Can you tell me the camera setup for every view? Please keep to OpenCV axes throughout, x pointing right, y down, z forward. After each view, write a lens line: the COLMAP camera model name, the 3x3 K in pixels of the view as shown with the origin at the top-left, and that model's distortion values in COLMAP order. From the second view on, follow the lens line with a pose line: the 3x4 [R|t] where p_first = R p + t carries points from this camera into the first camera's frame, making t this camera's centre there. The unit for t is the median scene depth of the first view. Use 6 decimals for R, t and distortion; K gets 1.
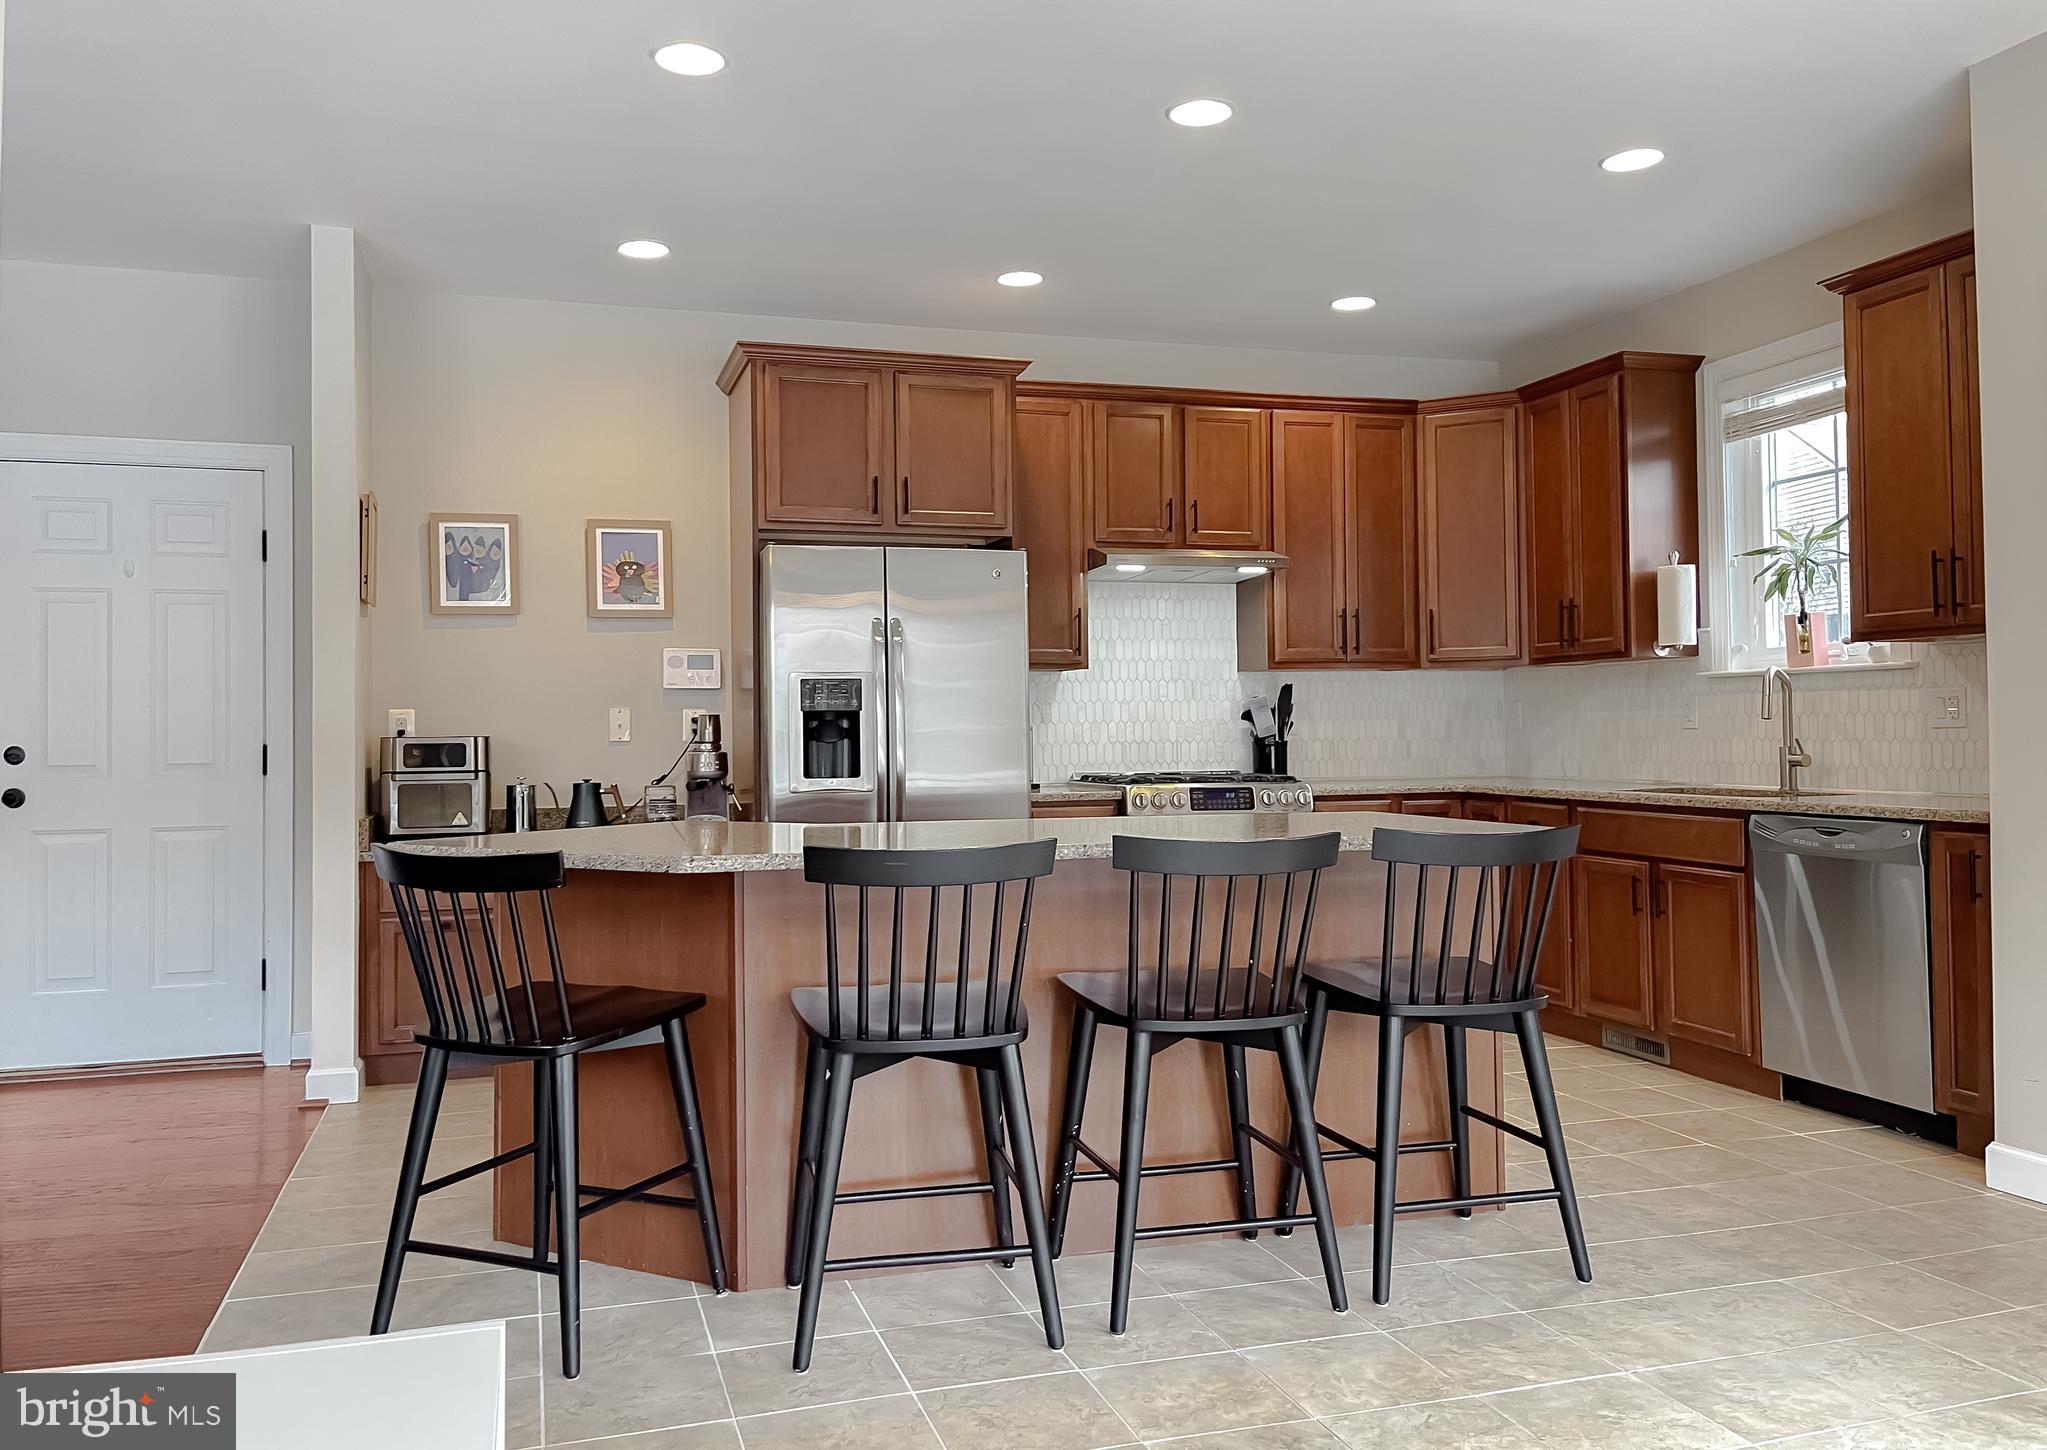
lens RADIAL K [[1574.6, 0, 1002.8], [0, 1574.6, 698.2], [0, 0, 1]] dist [0.062874, -0.067992]
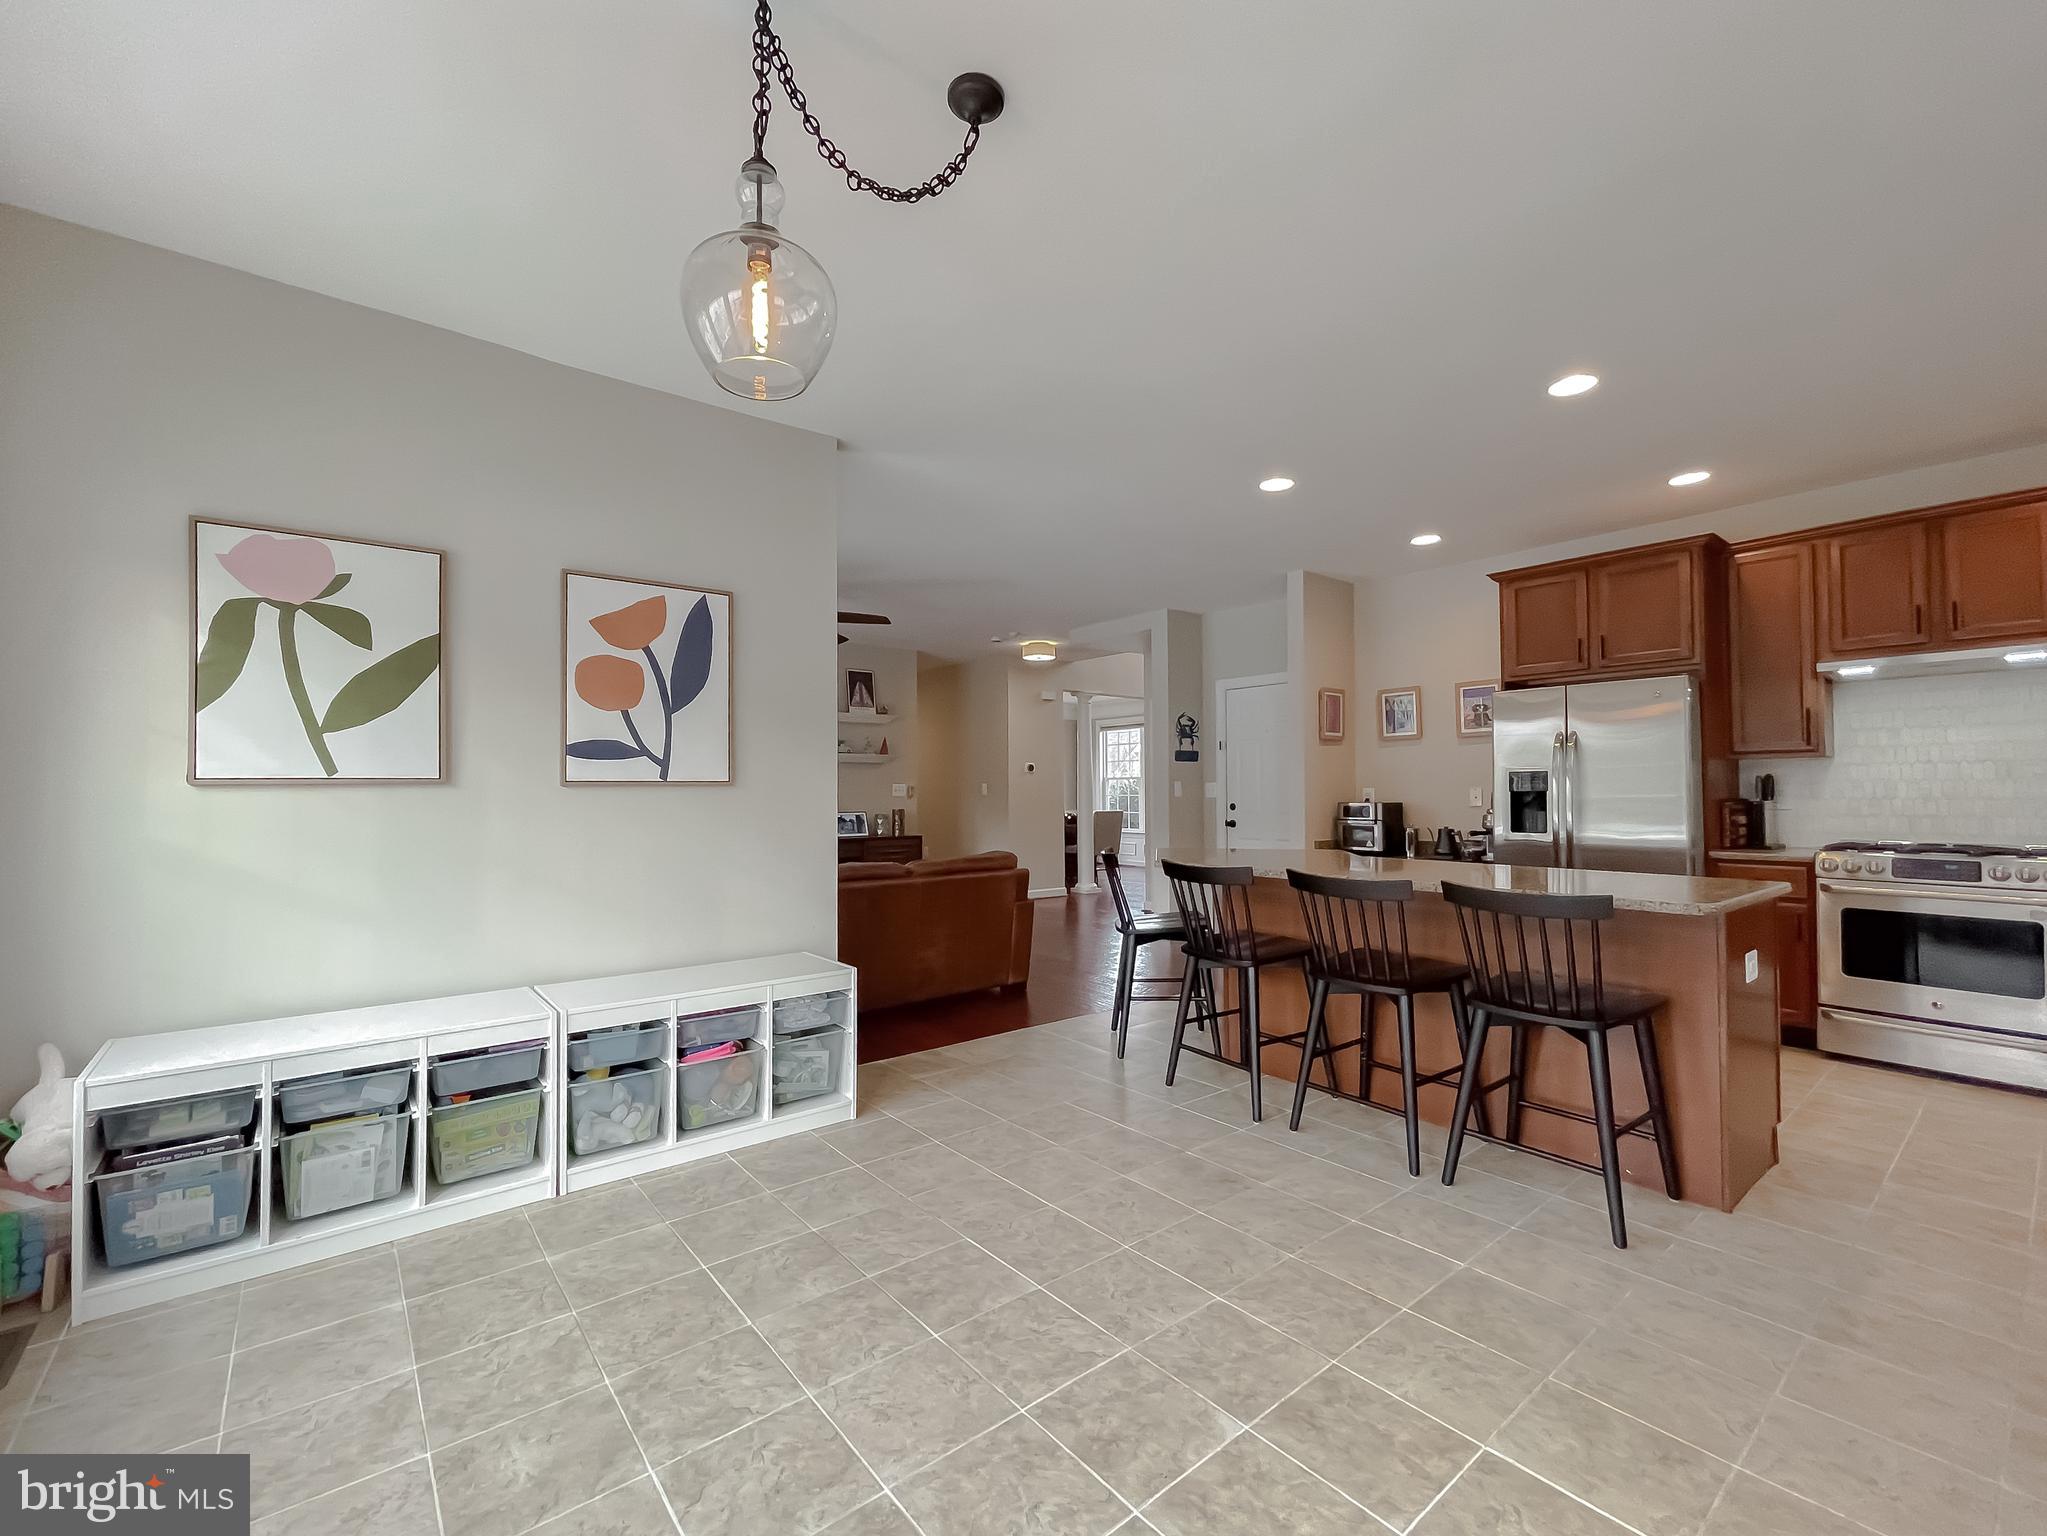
lens RADIAL K [[869.3, 0, 1018.8], [0, 869.3, 777.3], [0, 0, 1]] dist [-0.000352, 0.000139]
pose [[0.375014, -0.007678, -0.926987, 0.592959], [0.016583, 0.999861, -0.001573, -0.015390], [0.926871, -0.014782, 0.375089, 0.205062]]
